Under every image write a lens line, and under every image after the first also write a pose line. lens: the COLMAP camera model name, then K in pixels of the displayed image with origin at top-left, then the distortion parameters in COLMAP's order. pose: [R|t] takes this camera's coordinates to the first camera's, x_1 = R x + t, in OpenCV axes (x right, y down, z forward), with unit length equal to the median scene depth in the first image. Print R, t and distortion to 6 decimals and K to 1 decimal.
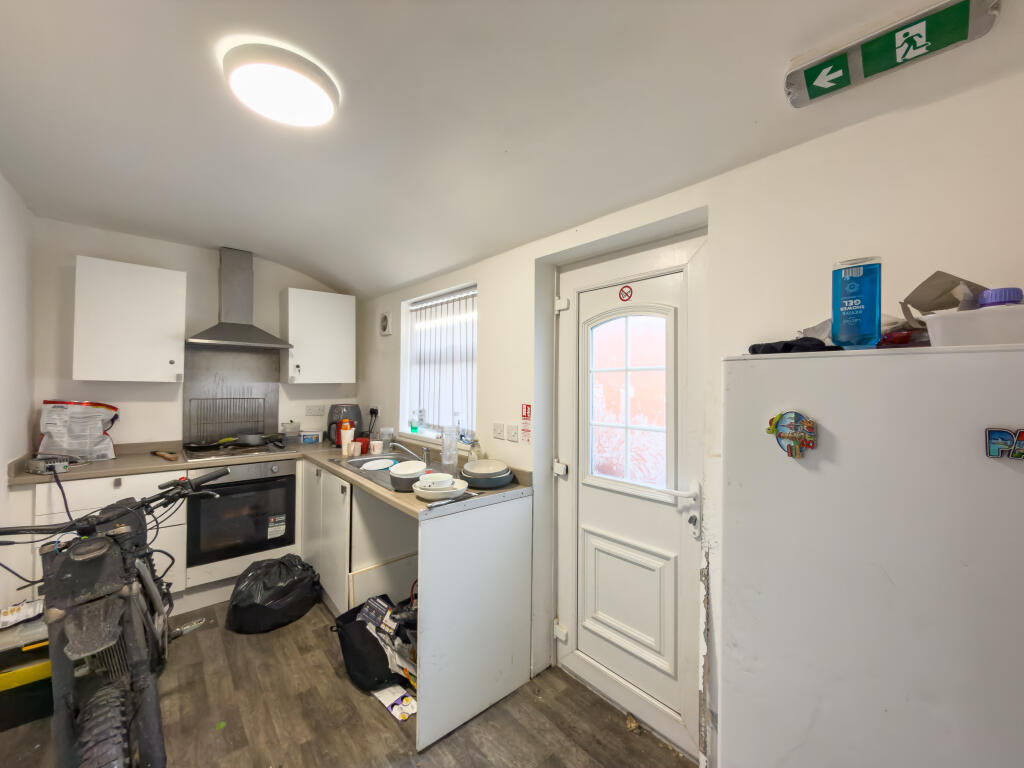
lens RADIAL K [[413.4, 0, 511.4], [0, 413.4, 383.0], [0, 0, 1]] dist [0.001388, -0.000189]
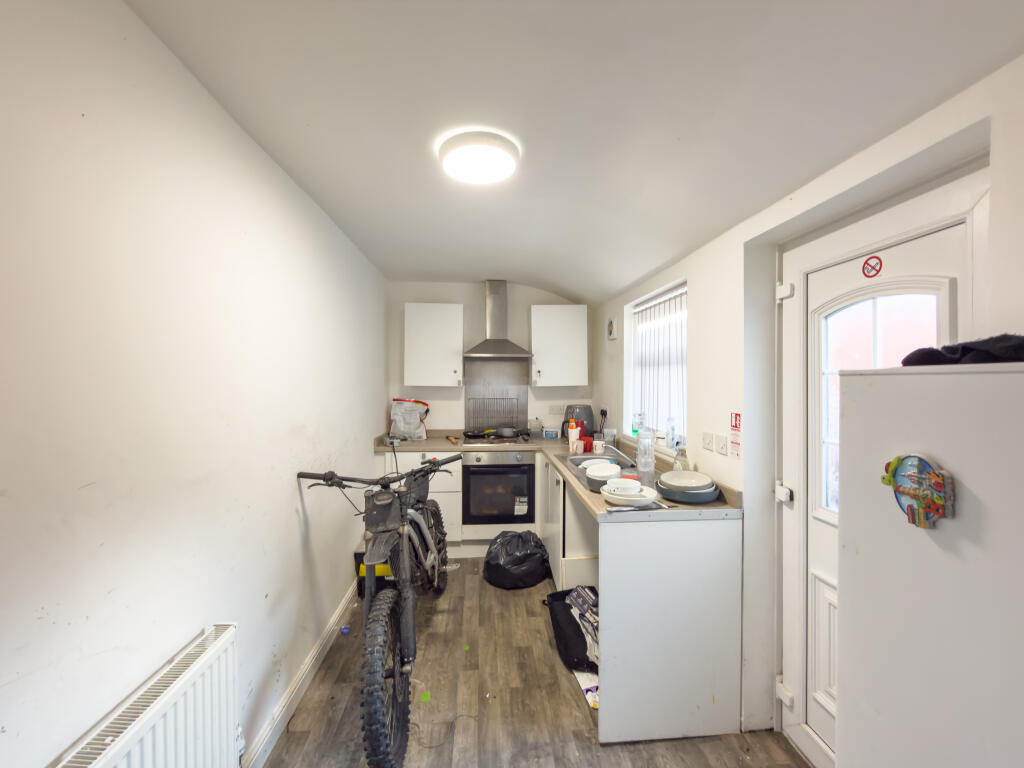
lens RADIAL K [[413.4, 0, 511.4], [0, 413.4, 383.0], [0, 0, 1]] dist [0.001388, -0.000189]
pose [[0.800830, -0.007359, -0.598846, 0.180468], [0.010730, 0.999940, 0.002060, -0.017823], [0.598795, -0.008075, 0.800861, 0.028226]]
